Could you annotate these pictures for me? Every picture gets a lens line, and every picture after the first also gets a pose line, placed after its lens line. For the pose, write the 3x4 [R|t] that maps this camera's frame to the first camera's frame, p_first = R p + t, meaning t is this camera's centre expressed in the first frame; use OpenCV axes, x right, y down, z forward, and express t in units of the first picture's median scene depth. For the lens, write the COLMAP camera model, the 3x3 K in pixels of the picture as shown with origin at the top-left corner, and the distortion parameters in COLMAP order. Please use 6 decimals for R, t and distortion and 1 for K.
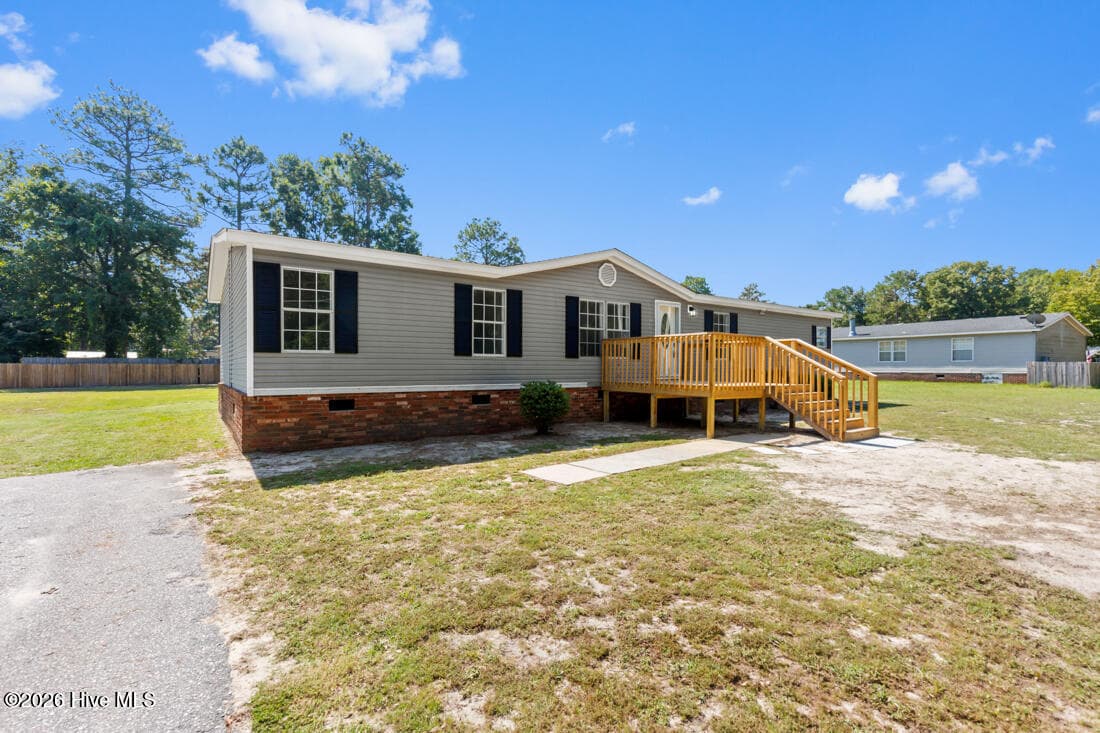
lens RADIAL K [[502.0, 0, 545.1], [0, 502.0, 368.8], [0, 0, 1]] dist [0.009355, 0.000401]
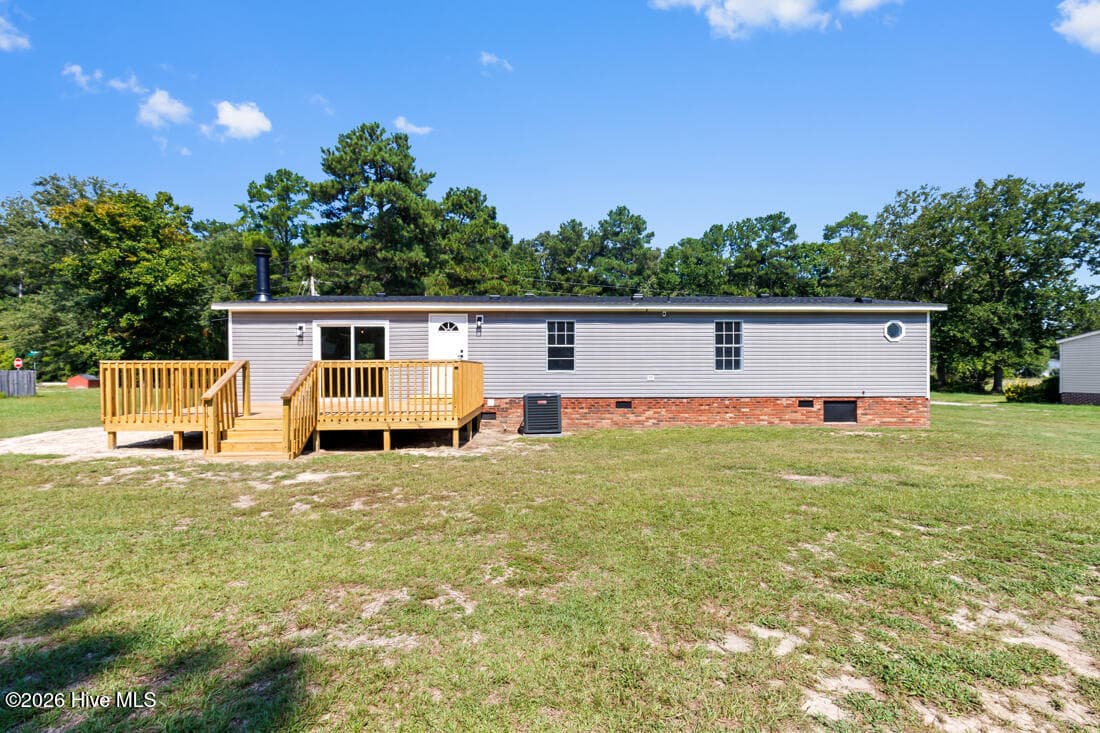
lens RADIAL K [[491.4, 0, 545.7], [0, 491.4, 379.6], [0, 0, 1]] dist [-0.004797, 0.000017]
pose [[-0.836052, -0.008287, 0.548588, -0.801899], [0.001861, 0.999837, 0.017939, -0.029908], [-0.548647, 0.016019, -0.835900, 3.143818]]
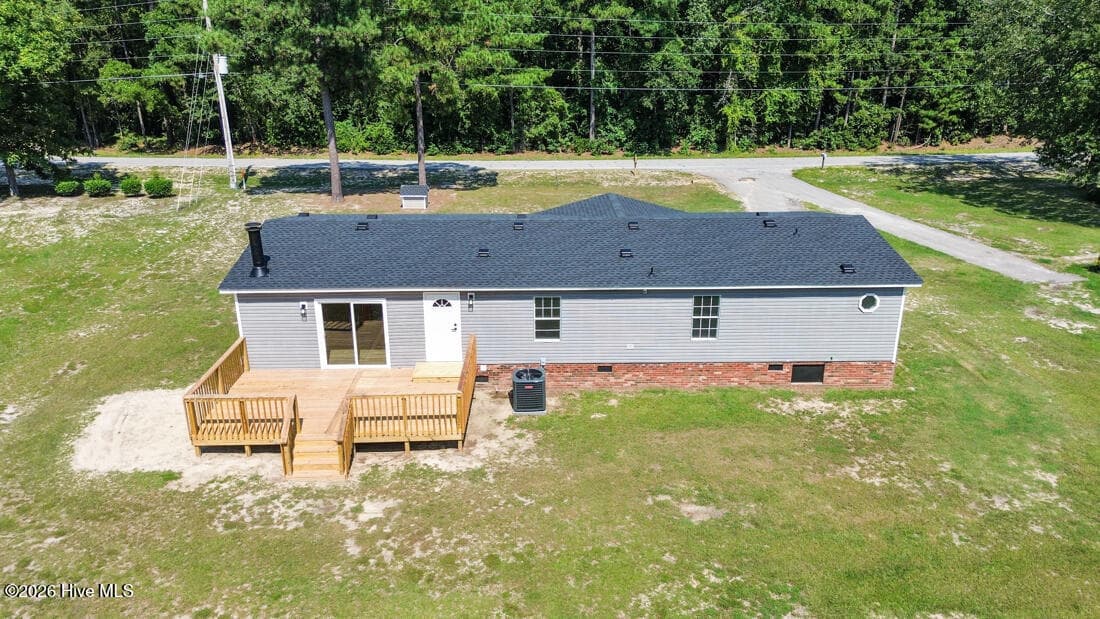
lens RADIAL K [[777.3, 0, 550.0], [0, 777.3, 309.5], [0, 0, 1]] dist [0.077904, -0.085697]
pose [[-0.831885, -0.187204, 0.522420, -1.271796], [-0.001197, 0.941988, 0.335645, -0.856799], [-0.554947, 0.278593, -0.783849, 3.746460]]
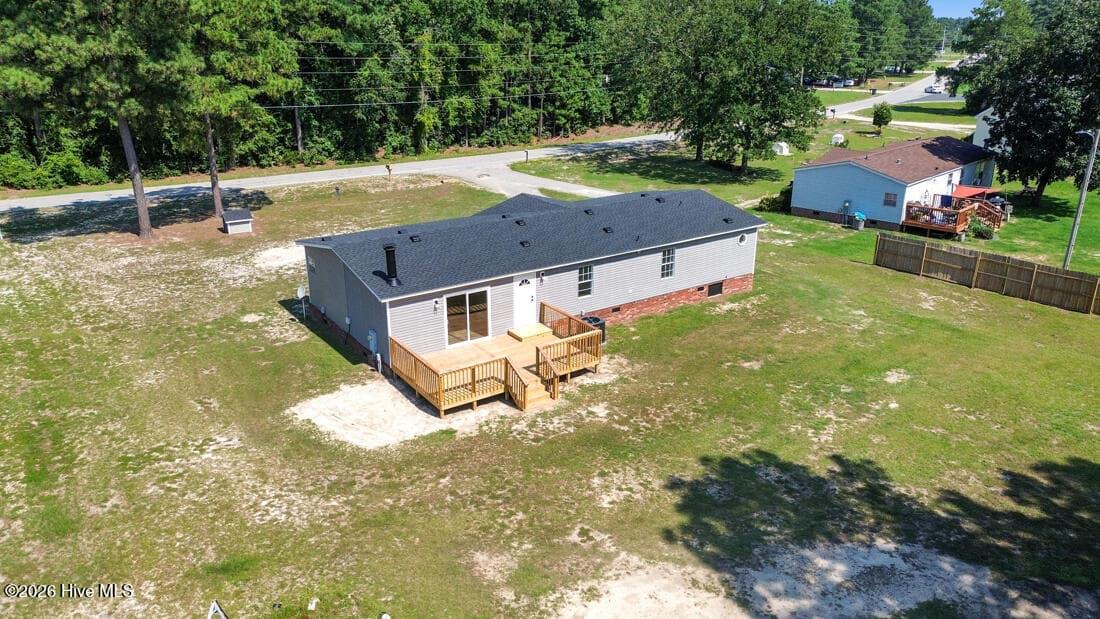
lens RADIAL K [[781.9, 0, 550.0], [0, 781.9, 309.5], [0, 0, 1]] dist [0.083157, -0.091340]
pose [[-0.999954, -0.005453, 0.007841, -0.006778], [-0.002482, 0.941169, 0.337927, -1.055595], [-0.009223, 0.337892, -0.941140, 5.050539]]
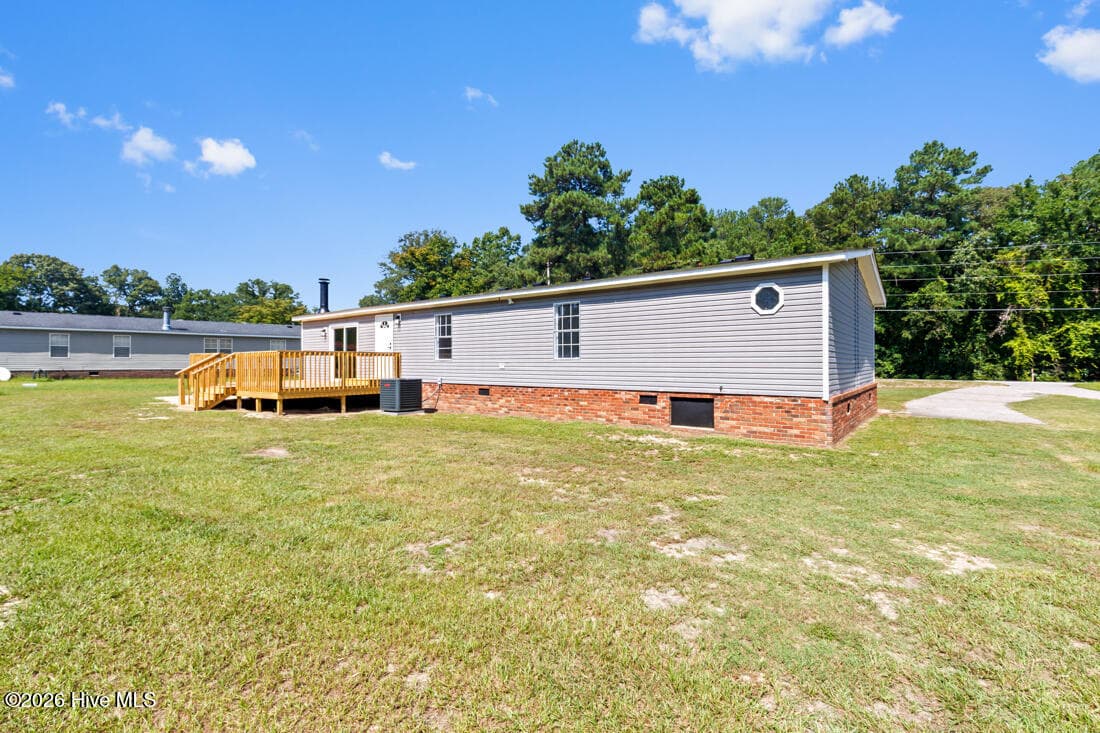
lens RADIAL K [[496.7, 0, 550.4], [0, 496.7, 363.2], [0, 0, 1]] dist [-0.002383, 0.000009]
pose [[-0.294253, 0.000435, 0.955728, -1.616890], [-0.000501, 1.000000, -0.000610, -0.017081], [-0.955728, -0.000658, -0.294252, 2.168874]]
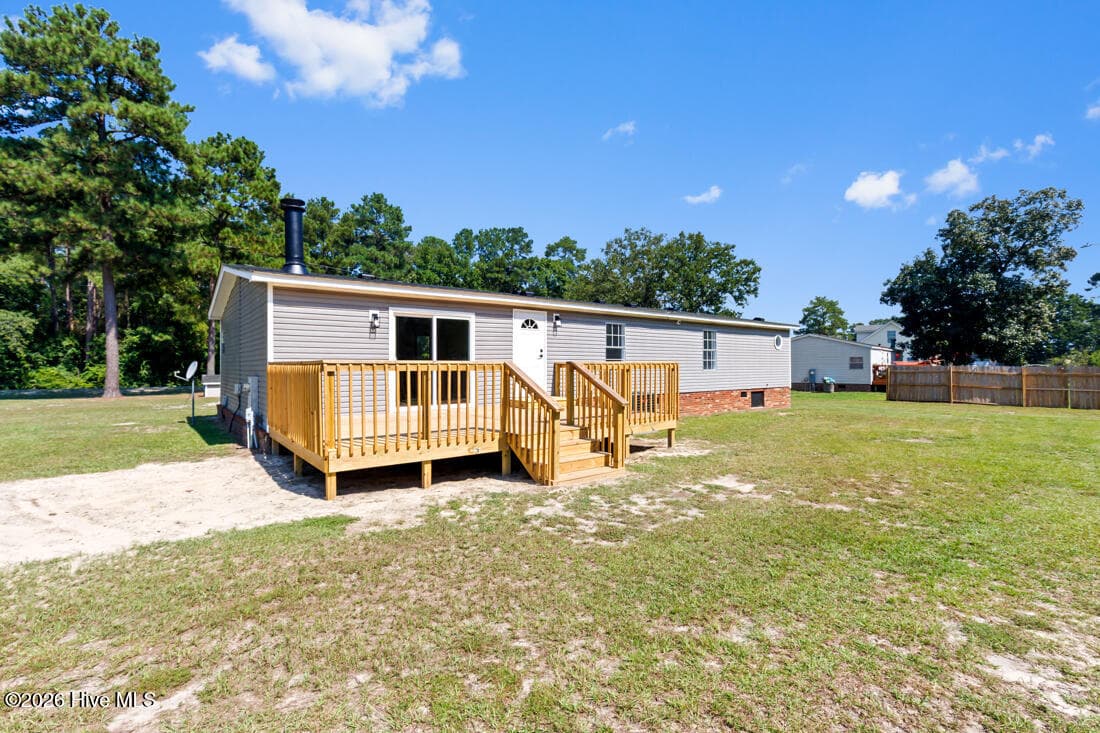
lens RADIAL K [[498.9, 0, 547.9], [0, 498.9, 368.6], [0, 0, 1]] dist [-0.000815, 0.000385]
pose [[-0.998799, 0.004234, -0.048805, 0.129978], [0.004087, 0.999987, 0.003124, -0.041343], [0.048817, 0.002921, -0.998803, 3.417480]]
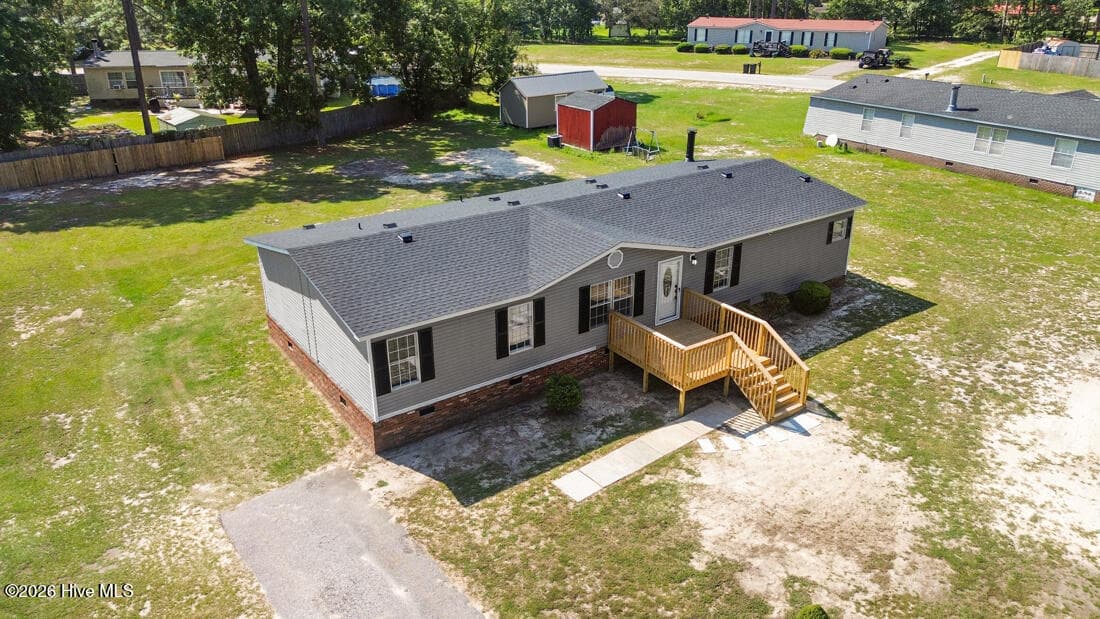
lens RADIAL K [[781.9, 0, 550.0], [0, 781.9, 309.5], [0, 0, 1]] dist [0.083157, -0.091340]
pose [[0.999987, -0.003950, 0.003089, -0.042344], [0.002425, 0.920139, 0.391585, -0.955285], [-0.004389, -0.391572, 0.920137, -0.869822]]
